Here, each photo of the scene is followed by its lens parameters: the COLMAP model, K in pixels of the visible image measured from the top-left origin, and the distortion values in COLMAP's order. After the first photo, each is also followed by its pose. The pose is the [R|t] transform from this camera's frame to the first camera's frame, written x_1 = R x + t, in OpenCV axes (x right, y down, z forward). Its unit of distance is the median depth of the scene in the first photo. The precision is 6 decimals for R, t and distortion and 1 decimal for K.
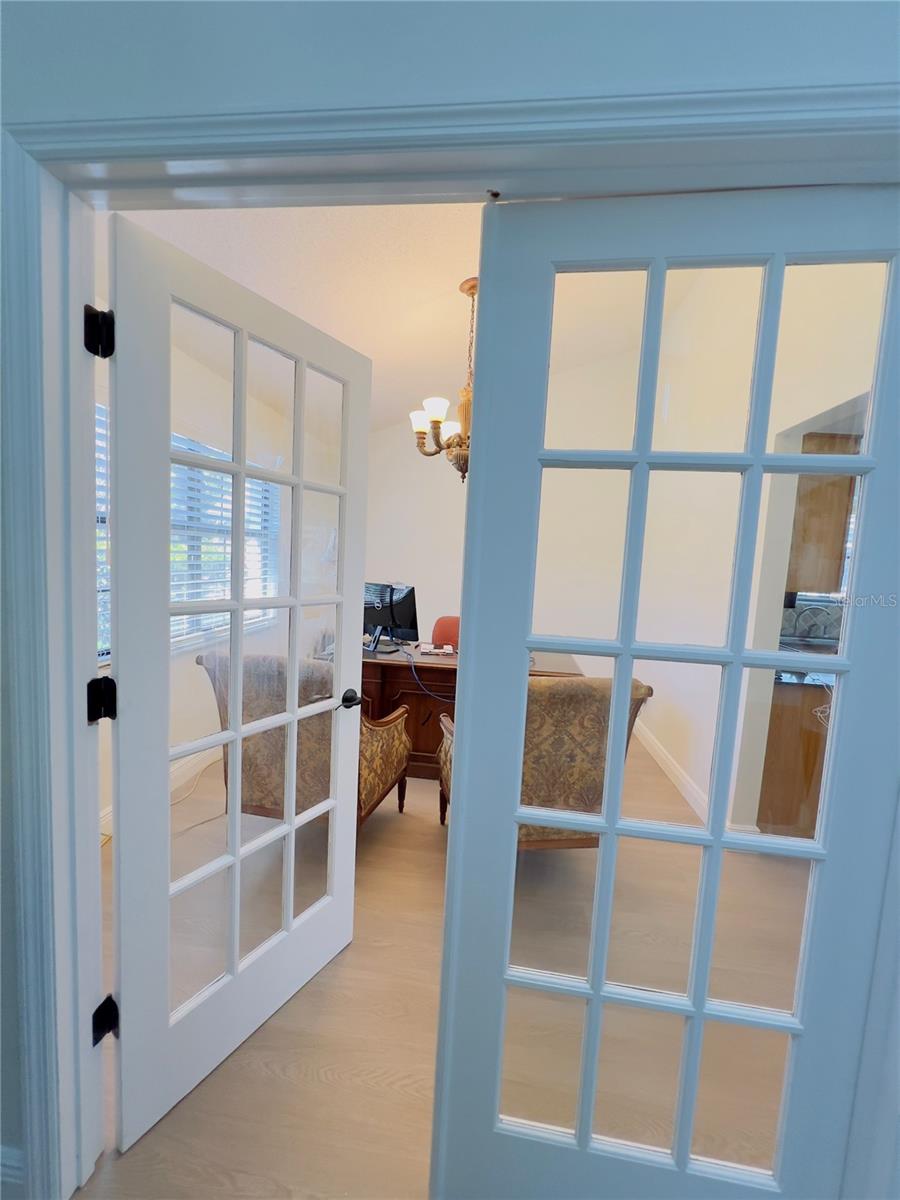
lens RADIAL K [[481.2, 0, 449.4], [0, 481.2, 602.4], [0, 0, 1]] dist [-0.004251, 0.001346]
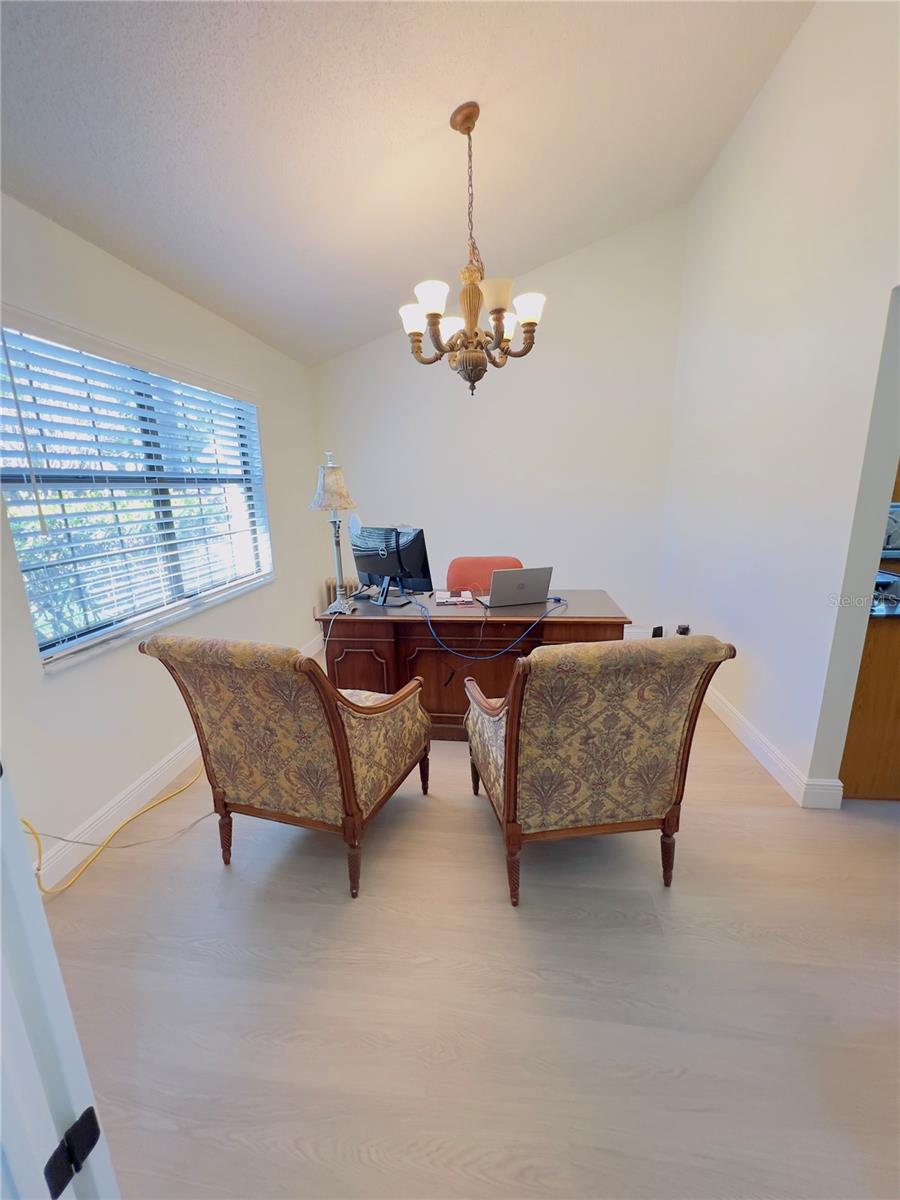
lens RADIAL K [[481.2, 0, 441.2], [0, 481.2, 597.7], [0, 0, 1]] dist [-0.004251, 0.001346]
pose [[0.995989, -0.064604, -0.061909, 0.004203], [0.072649, 0.987761, 0.138020, -0.027835], [0.052234, -0.141964, 0.988493, 0.152262]]
